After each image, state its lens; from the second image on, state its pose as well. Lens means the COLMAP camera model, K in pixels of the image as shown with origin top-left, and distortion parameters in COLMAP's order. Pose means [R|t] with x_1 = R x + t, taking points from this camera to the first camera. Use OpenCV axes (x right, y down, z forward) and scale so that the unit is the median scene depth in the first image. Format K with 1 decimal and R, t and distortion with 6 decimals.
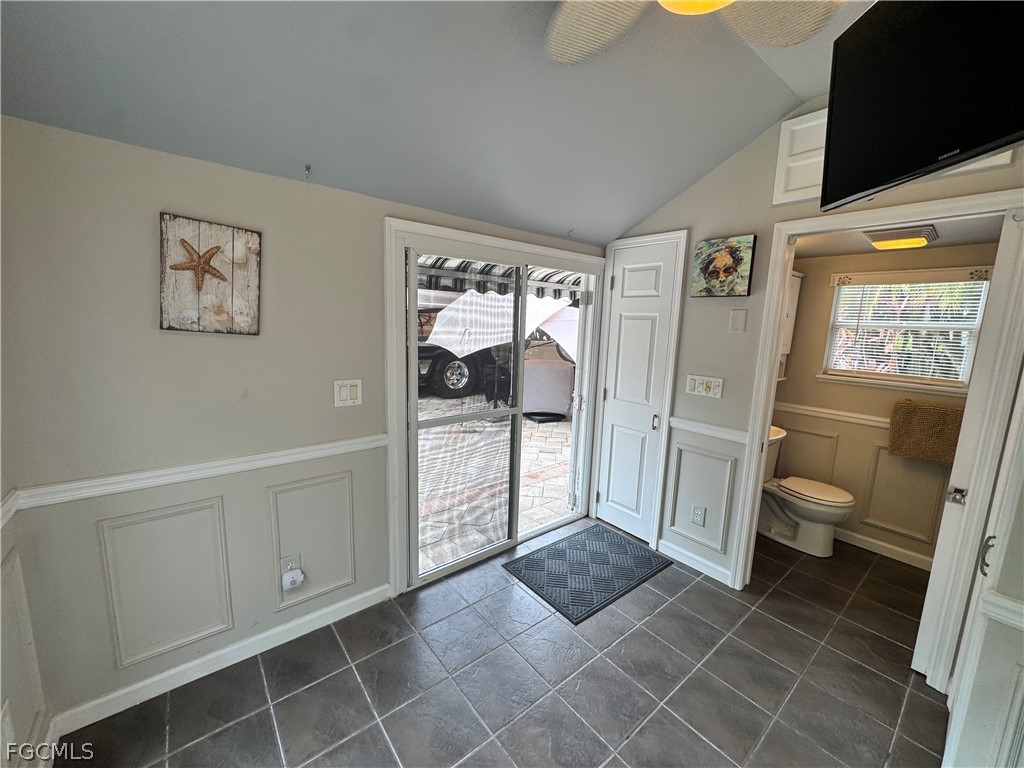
lens RADIAL K [[408.1, 0, 512.0], [0, 408.1, 384.0], [0, 0, 1]] dist [-0.000644, -0.000088]
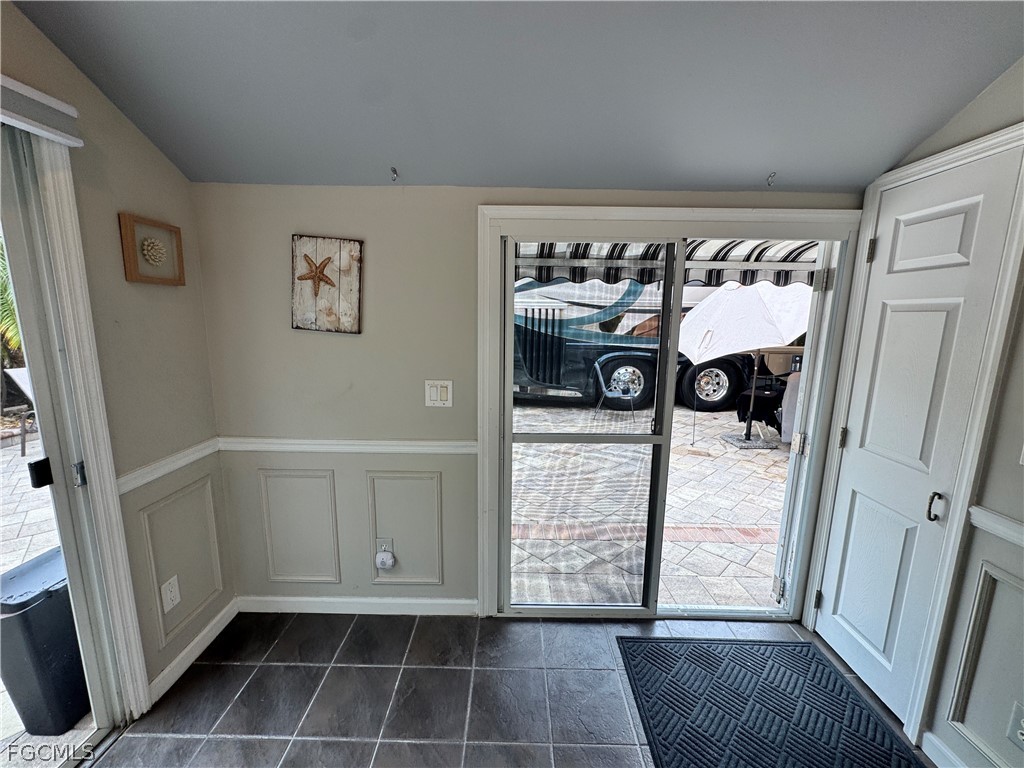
lens RADIAL K [[408.1, 0, 512.0], [0, 408.1, 384.0], [0, 0, 1]] dist [-0.000644, -0.000088]
pose [[0.769757, 0.084432, -0.632729, 0.283109], [-0.087069, 0.995837, 0.026959, -0.034320], [0.632371, 0.034339, 0.773904, 0.279299]]
